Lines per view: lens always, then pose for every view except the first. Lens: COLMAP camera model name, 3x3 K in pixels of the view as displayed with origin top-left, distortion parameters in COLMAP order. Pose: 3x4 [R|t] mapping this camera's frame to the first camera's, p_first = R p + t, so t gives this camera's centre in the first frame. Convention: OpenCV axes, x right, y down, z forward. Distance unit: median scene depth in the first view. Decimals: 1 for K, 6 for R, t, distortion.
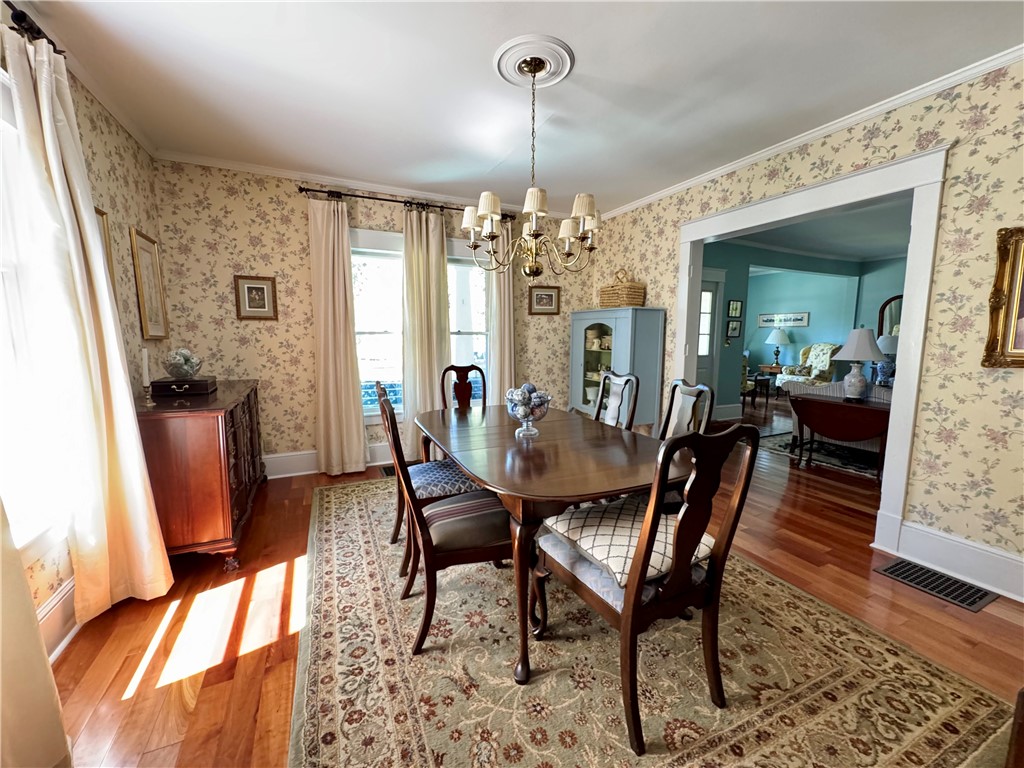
lens RADIAL K [[408.6, 0, 511.5], [0, 408.6, 385.3], [0, 0, 1]] dist [-0.002854, 0.000475]
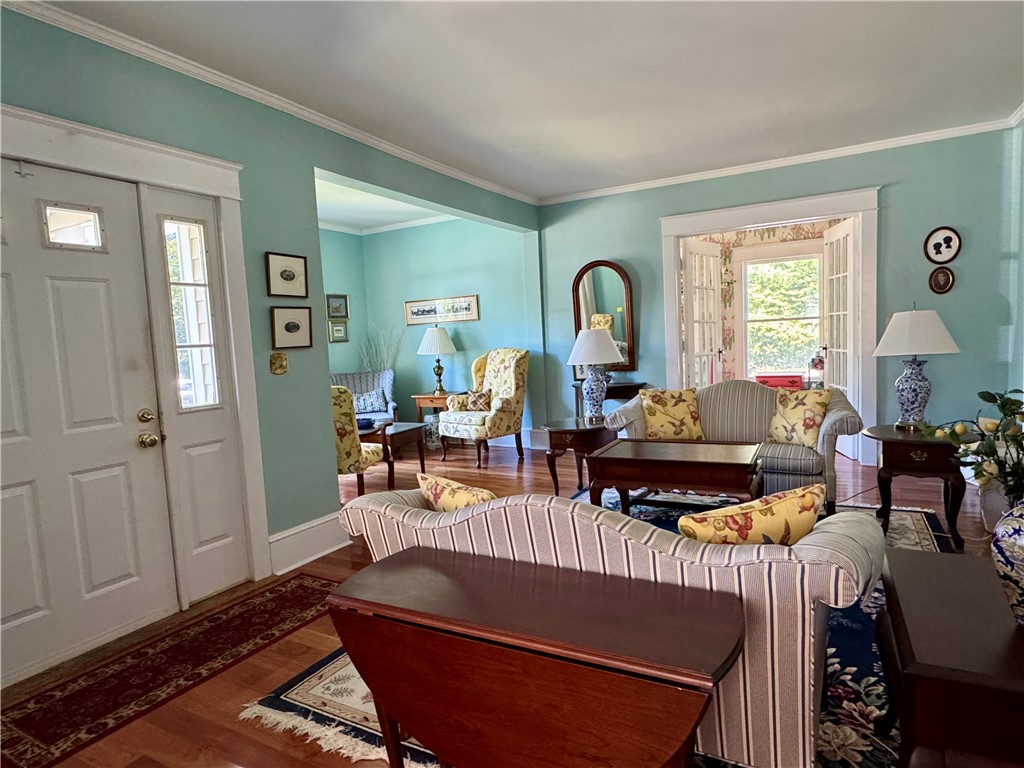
lens RADIAL K [[595.8, 0, 511.1], [0, 595.8, 387.2], [0, 0, 1]] dist [-0.001270, 0.002547]
pose [[0.809905, -0.094251, 0.578939, 0.290445], [0.125078, 0.992056, -0.013471, -0.037480], [-0.573070, 0.083323, 0.815260, 0.328007]]
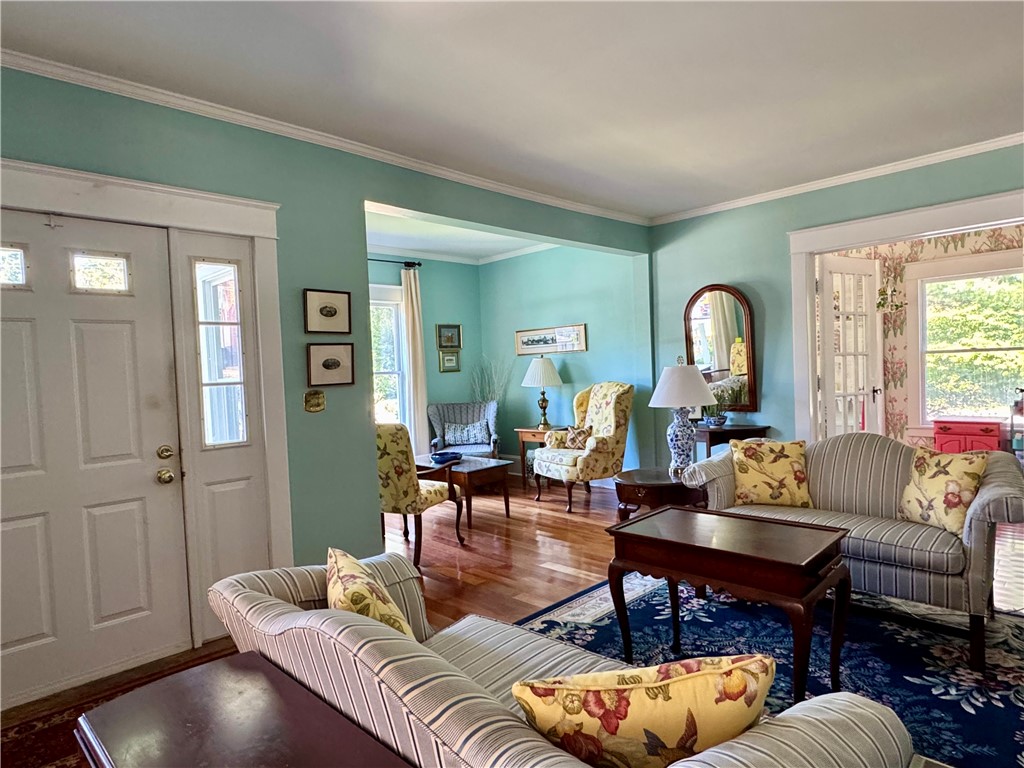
lens RADIAL K [[595.8, 0, 510.4], [0, 595.8, 388.7], [0, 0, 1]] dist [-0.001270, 0.002547]
pose [[0.943106, -0.053701, 0.328126, 0.393910], [0.084637, 0.993136, -0.080730, -0.043761], [-0.321539, 0.103908, 0.941178, 0.329670]]
